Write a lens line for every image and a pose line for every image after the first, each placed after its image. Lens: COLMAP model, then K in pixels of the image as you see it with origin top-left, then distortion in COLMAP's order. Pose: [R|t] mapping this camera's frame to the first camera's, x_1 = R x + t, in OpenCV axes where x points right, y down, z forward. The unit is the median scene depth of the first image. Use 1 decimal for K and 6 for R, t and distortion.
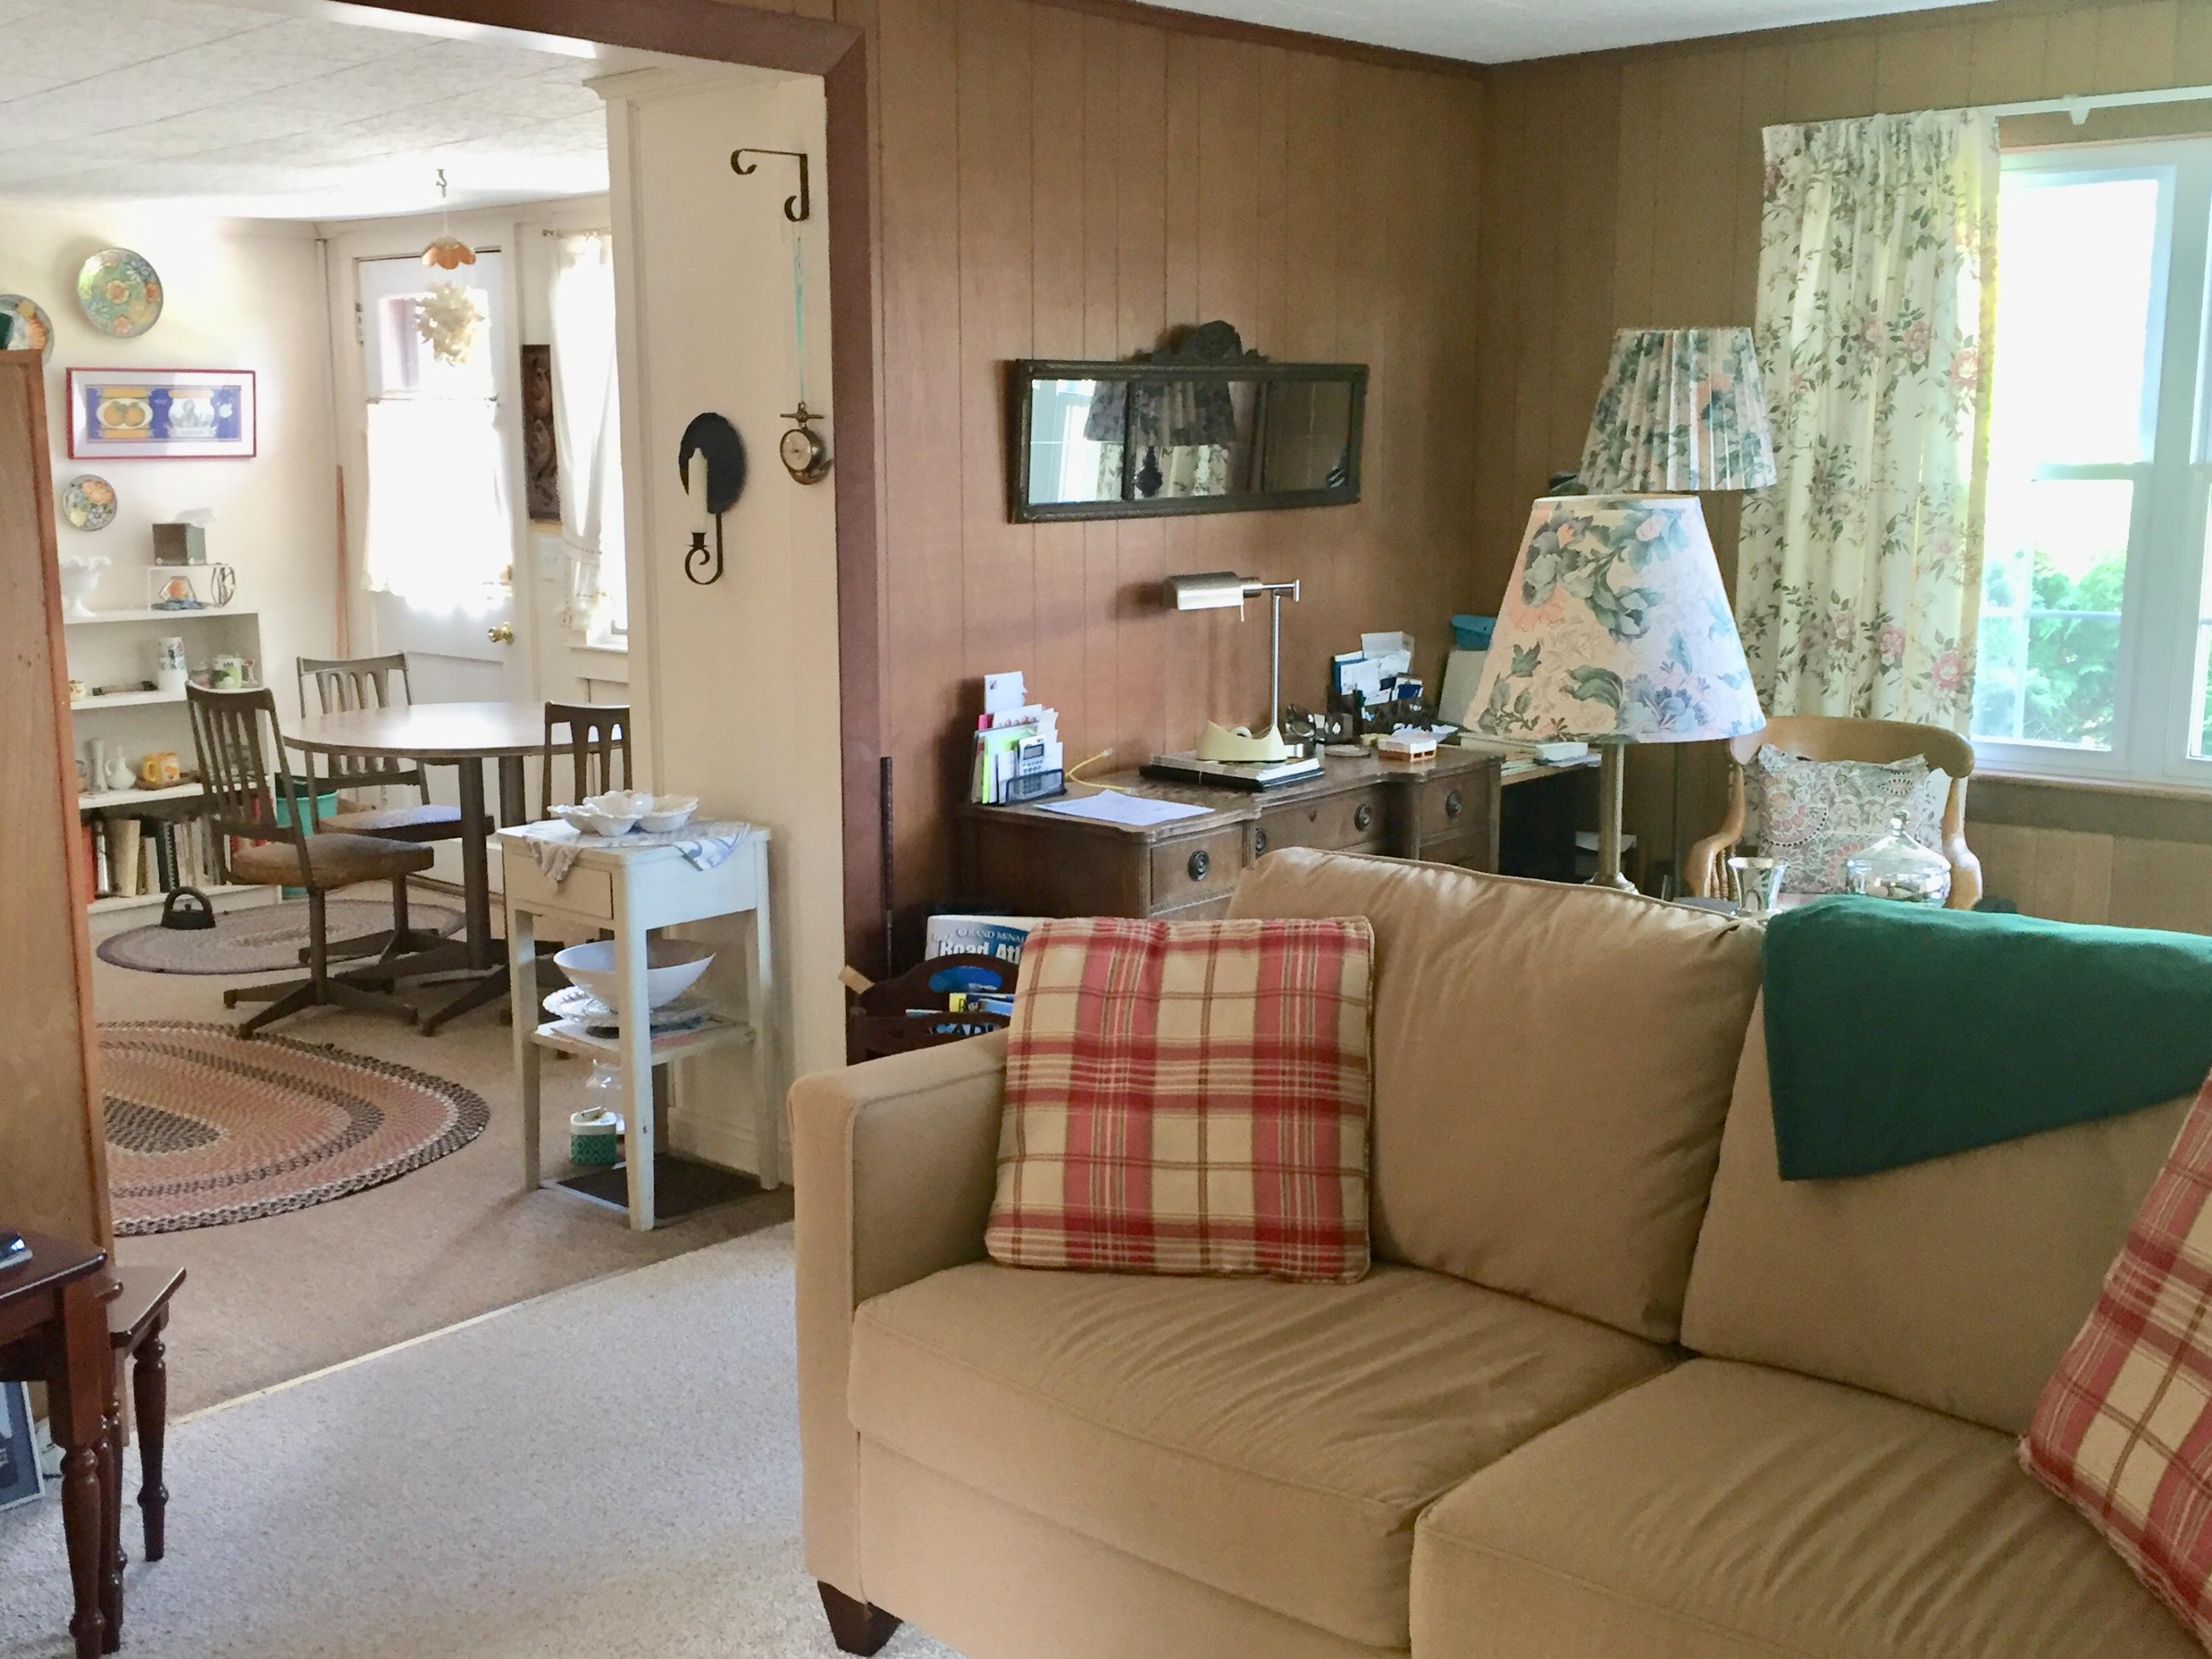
lens RADIAL K [[2258.0, 0, 1088.3], [0, 2258.0, 829.5], [0, 0, 1]] dist [0.055573, 0.000000]
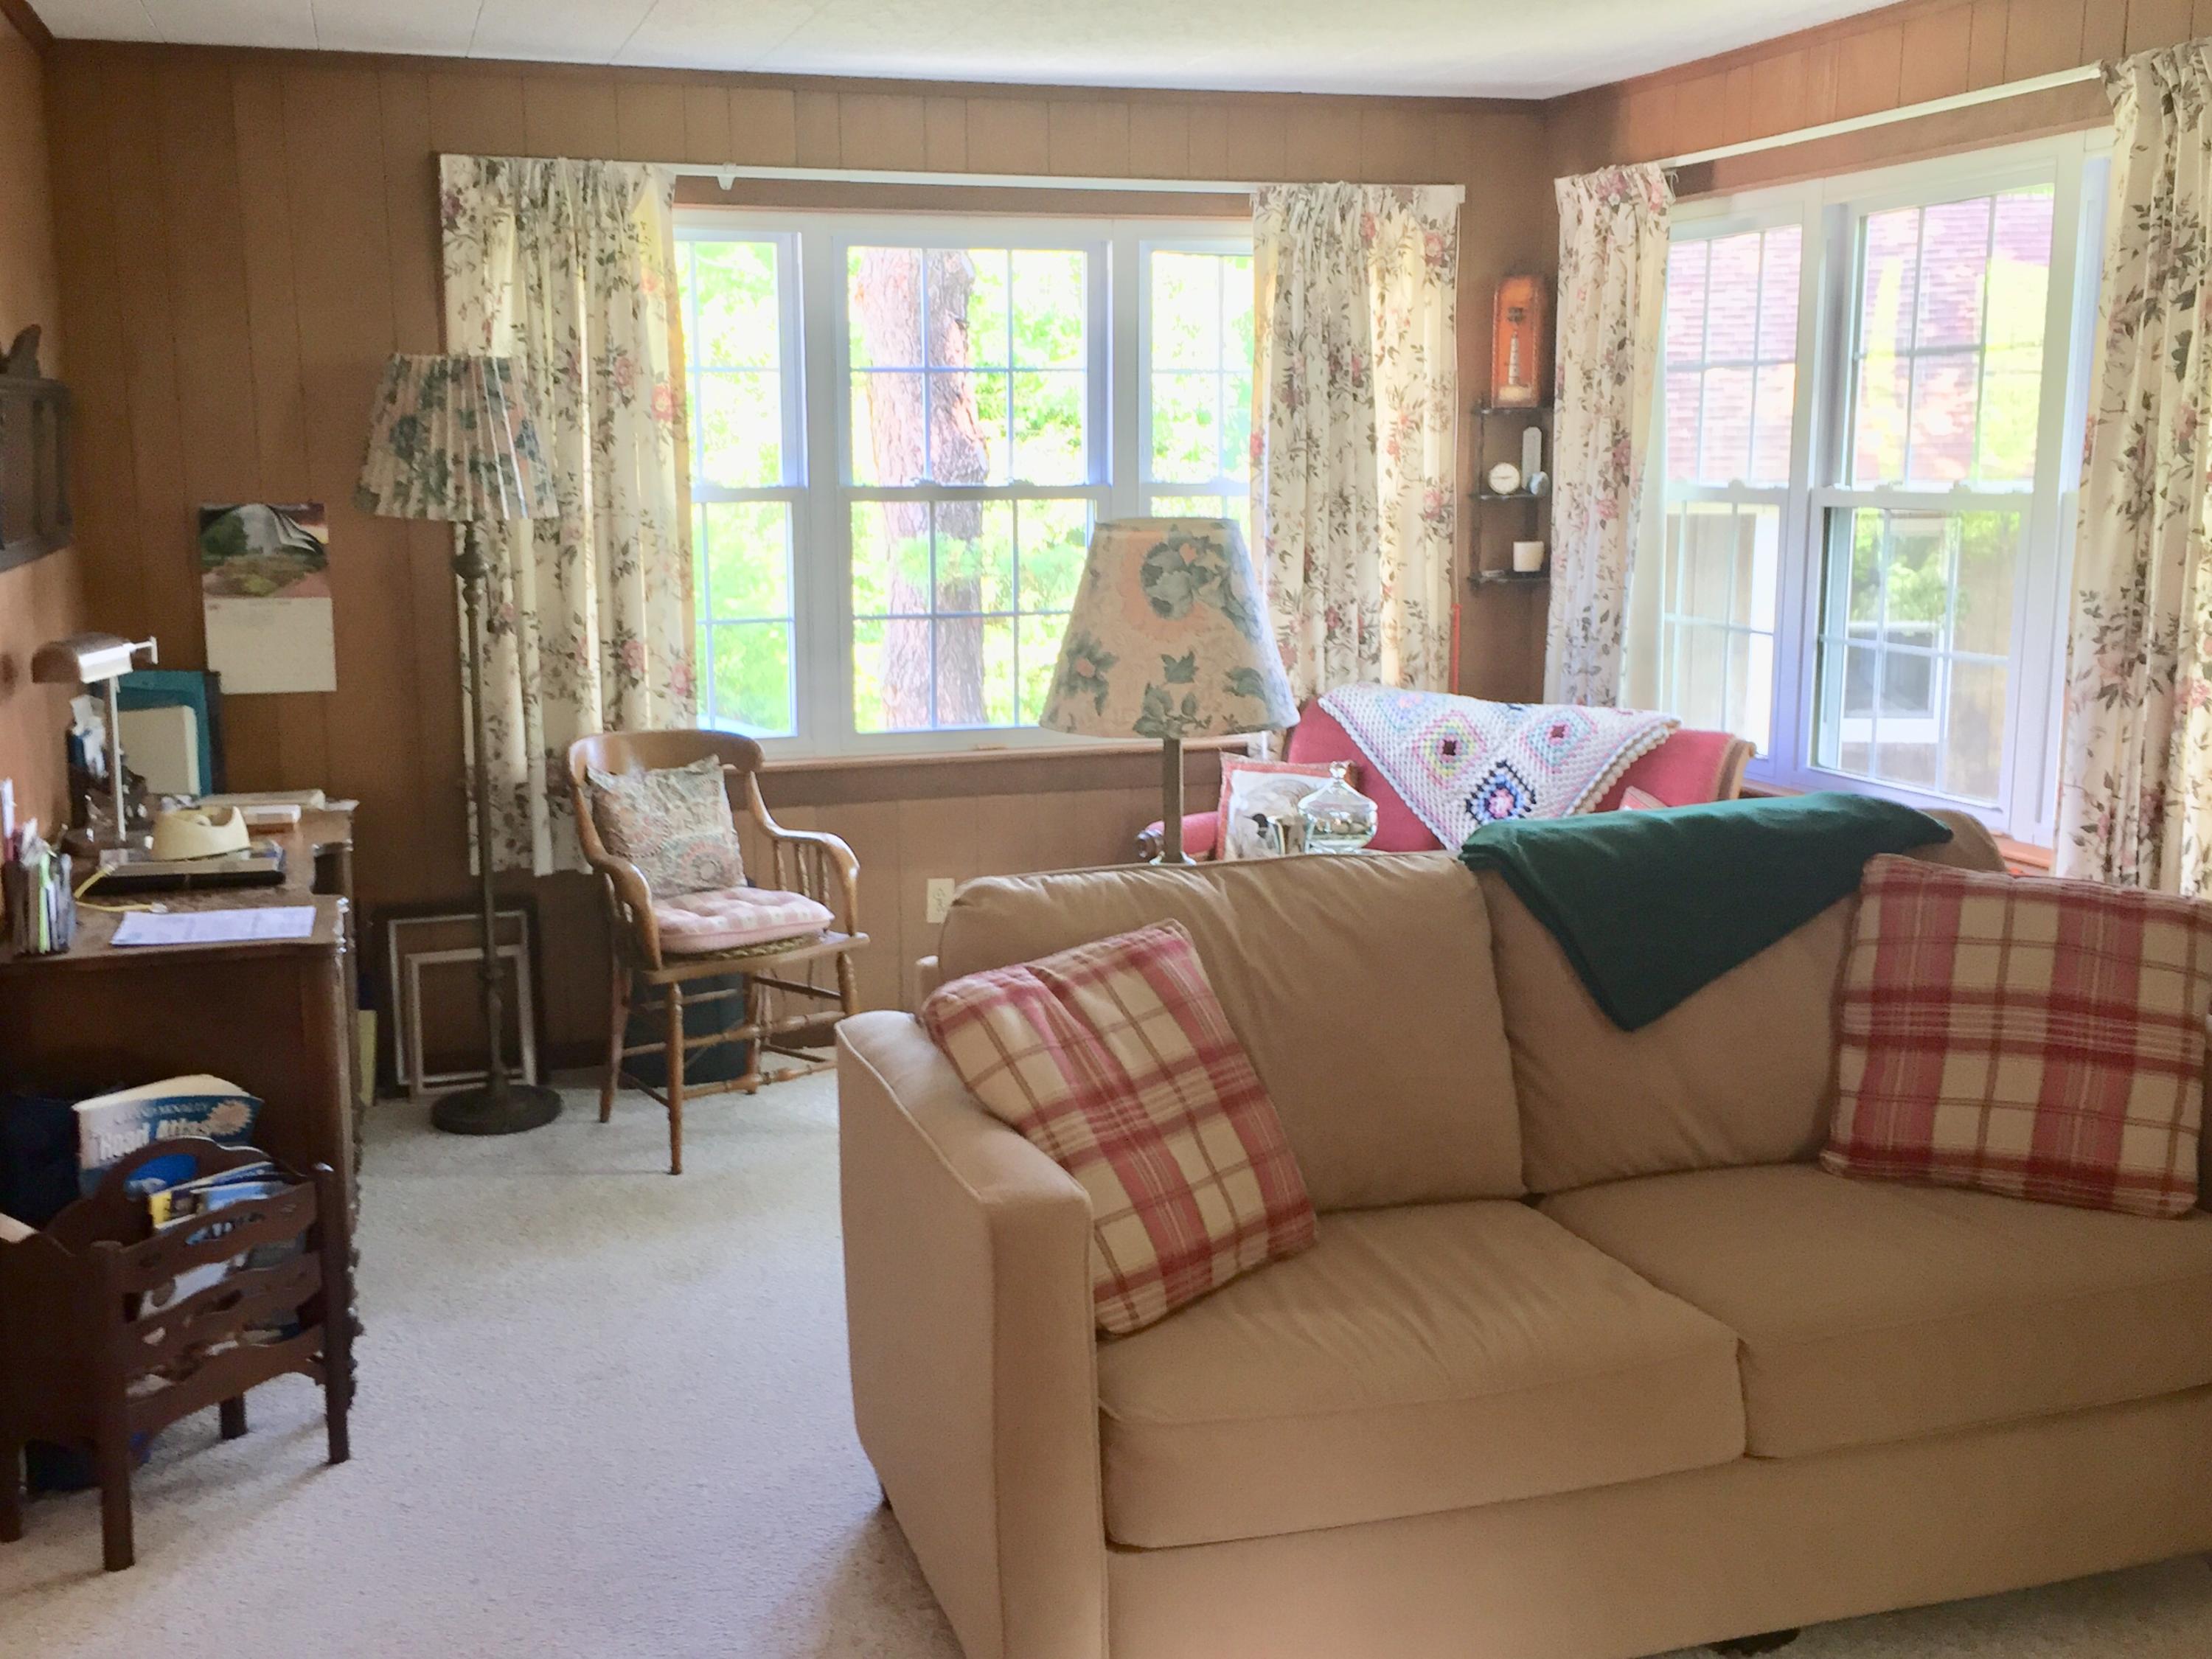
lens RADIAL K [[2258.0, 0, 1090.0], [0, 2258.0, 828.7], [0, 0, 1]] dist [0.055573, 0.000000]
pose [[0.530617, -0.145086, 0.835102, -0.444190], [0.153797, 0.985367, 0.073471, -0.049678], [-0.833542, 0.089451, 0.545166, 0.258397]]
